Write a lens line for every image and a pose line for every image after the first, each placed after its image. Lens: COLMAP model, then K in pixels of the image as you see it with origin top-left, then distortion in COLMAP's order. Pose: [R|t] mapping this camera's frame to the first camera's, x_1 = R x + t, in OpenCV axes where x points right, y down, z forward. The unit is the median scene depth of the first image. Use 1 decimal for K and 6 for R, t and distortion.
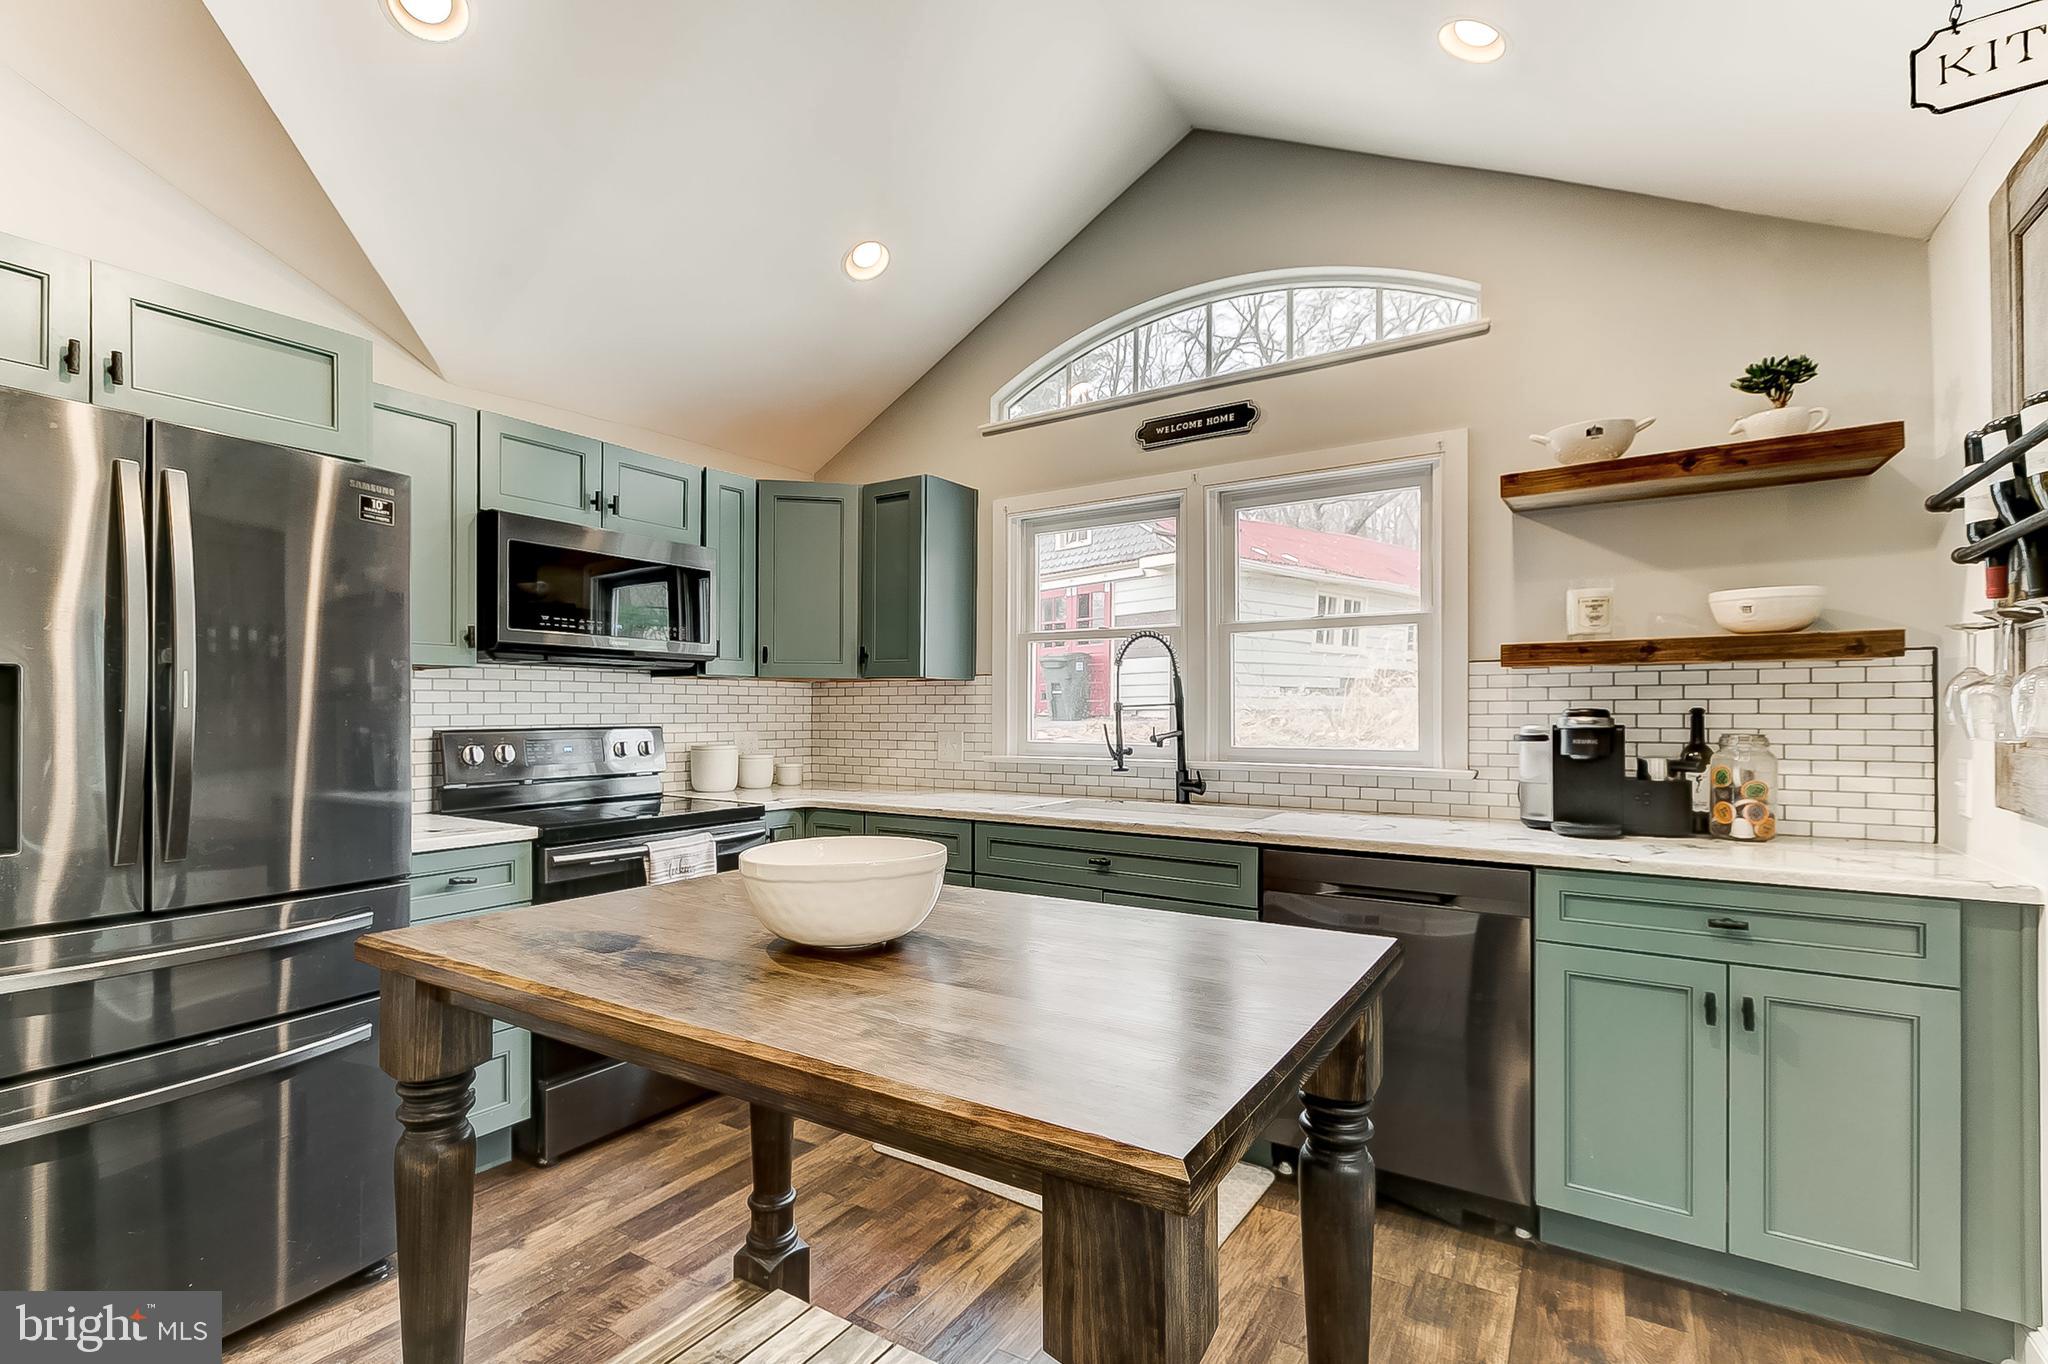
lens RADIAL K [[911.0, 0, 1016.5], [0, 911.0, 700.4], [0, 0, 1]] dist [0.005294, -0.003463]
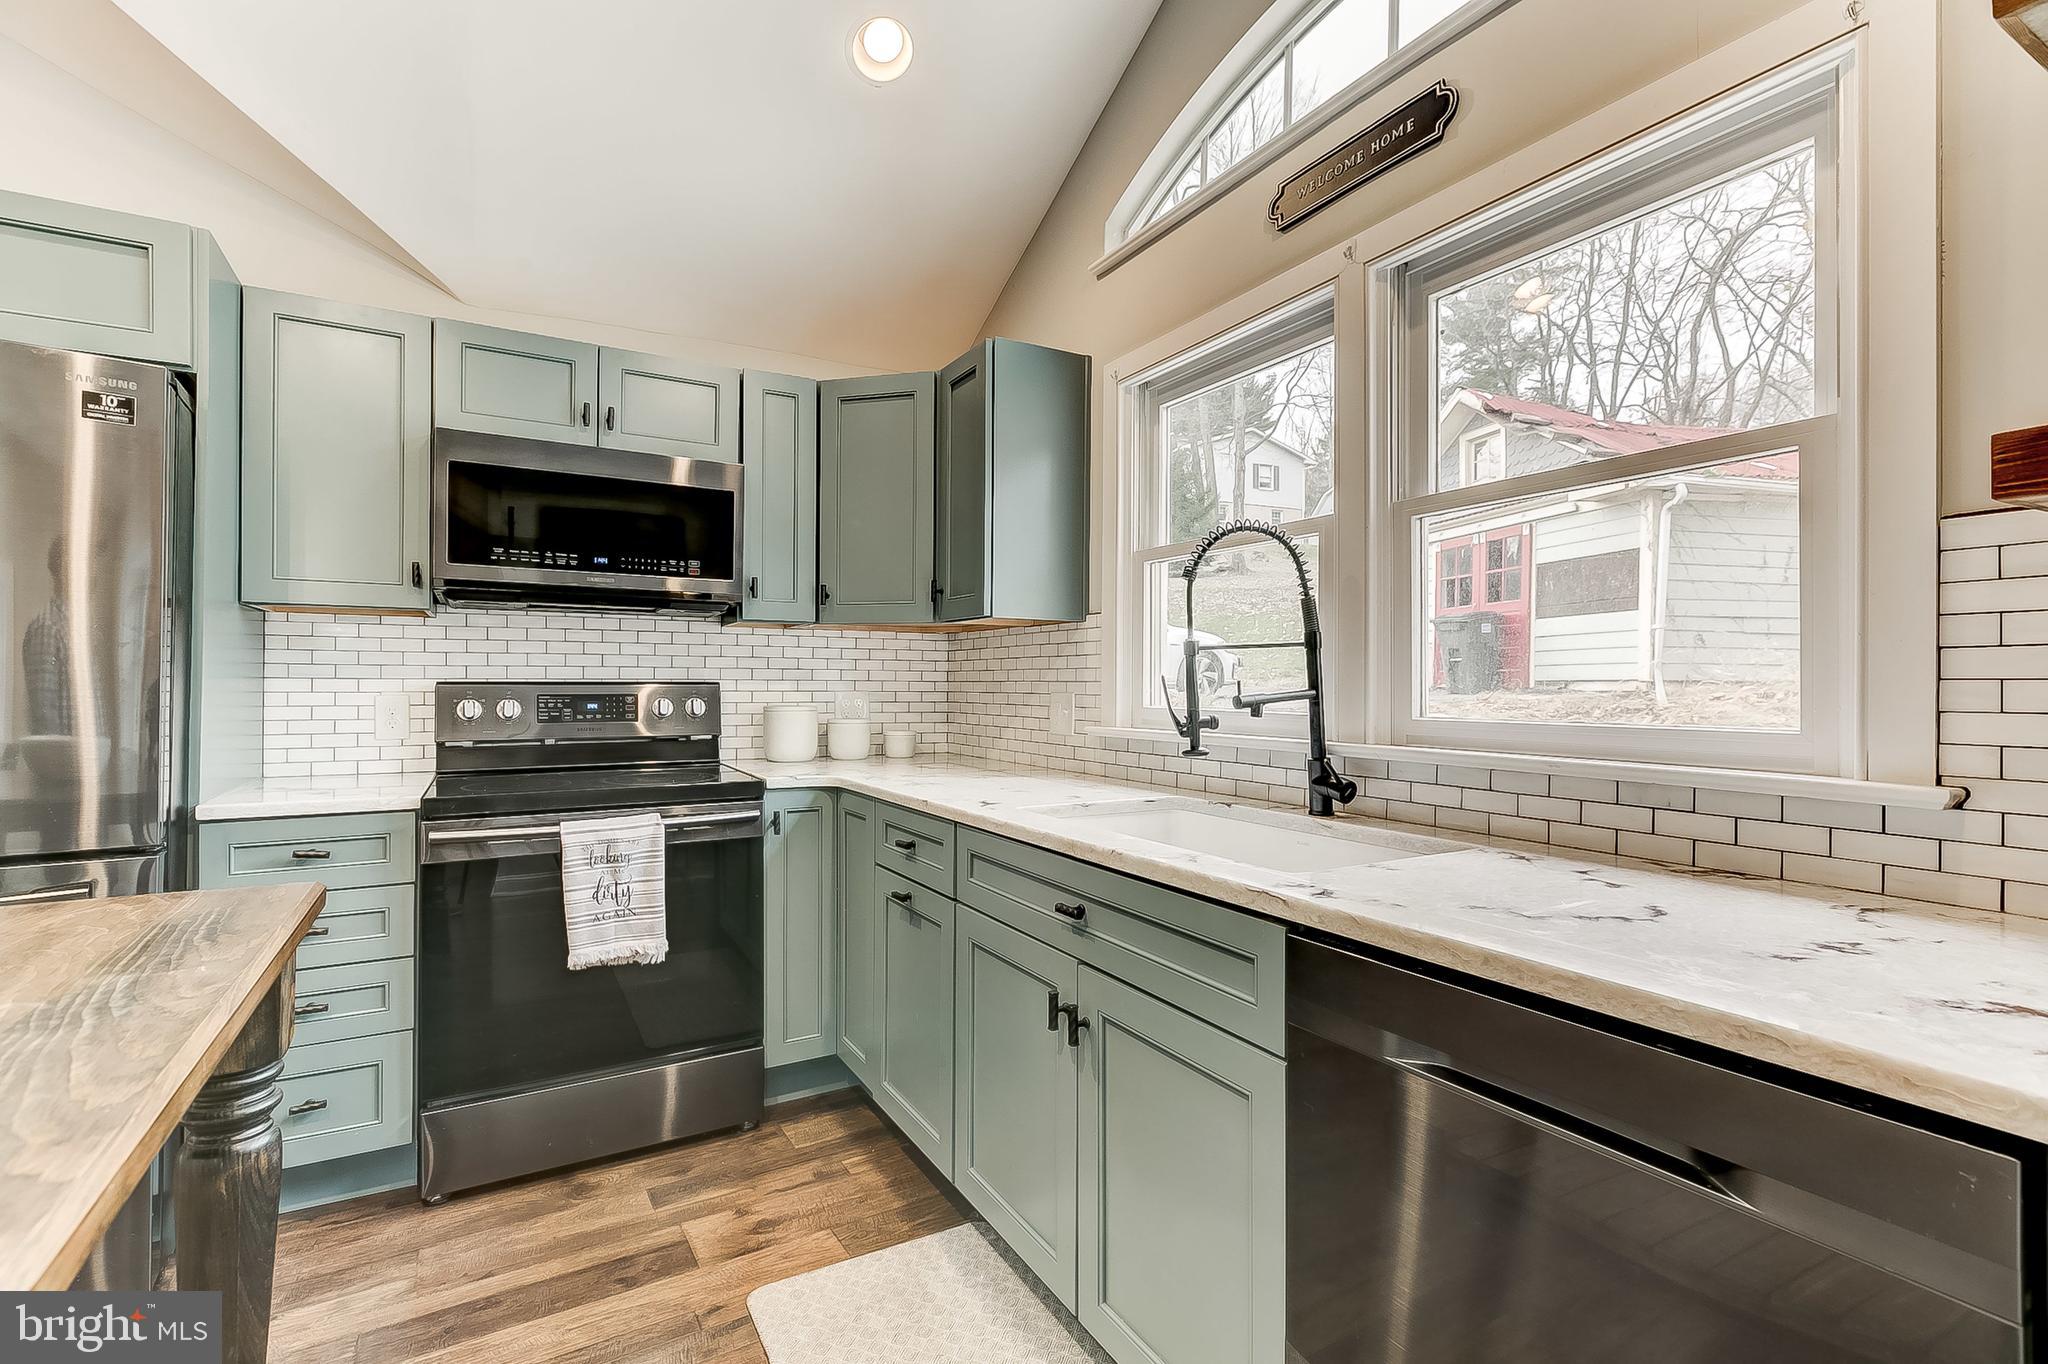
lens RADIAL K [[911.0, 0, 1015.6], [0, 911.0, 676.1], [0, 0, 1]] dist [0.005294, -0.003463]
pose [[0.897926, 0.000317, -0.440146, 0.310796], [0.000653, 0.999998, 0.002053, 0.027092], [0.440146, -0.002131, 0.897924, 0.464920]]
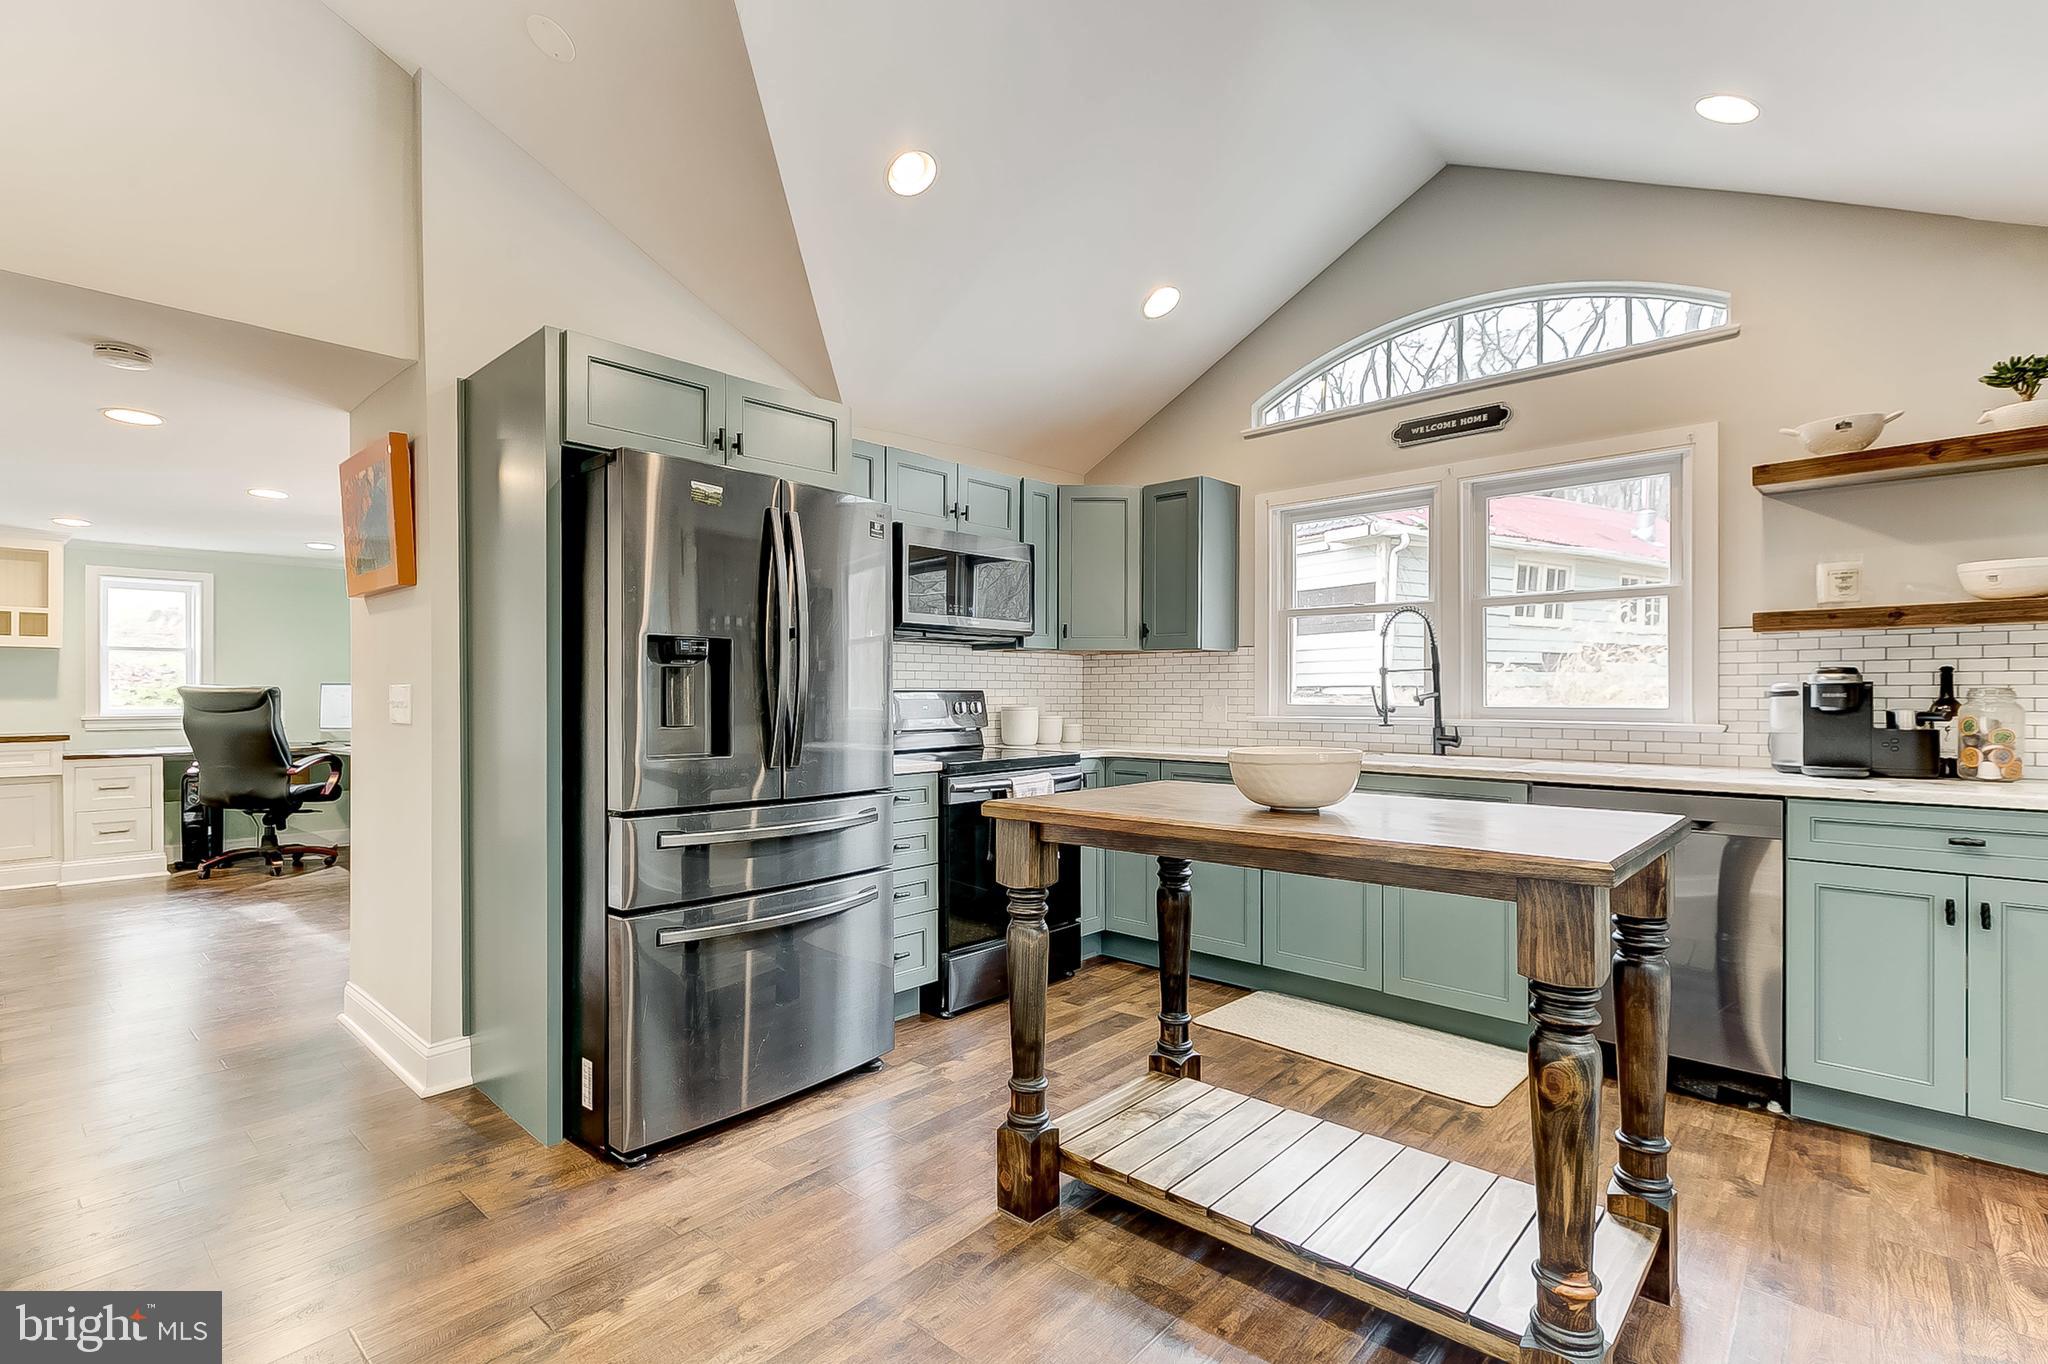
lens RADIAL K [[911.0, 0, 1036.5], [0, 911.0, 684.4], [0, 0, 1]] dist [0.005294, -0.003463]
pose [[0.986743, -0.002903, -0.162265, -0.156049], [0.003744, 0.999981, 0.004880, 0.018276], [0.162247, -0.005423, 0.986735, -0.255293]]
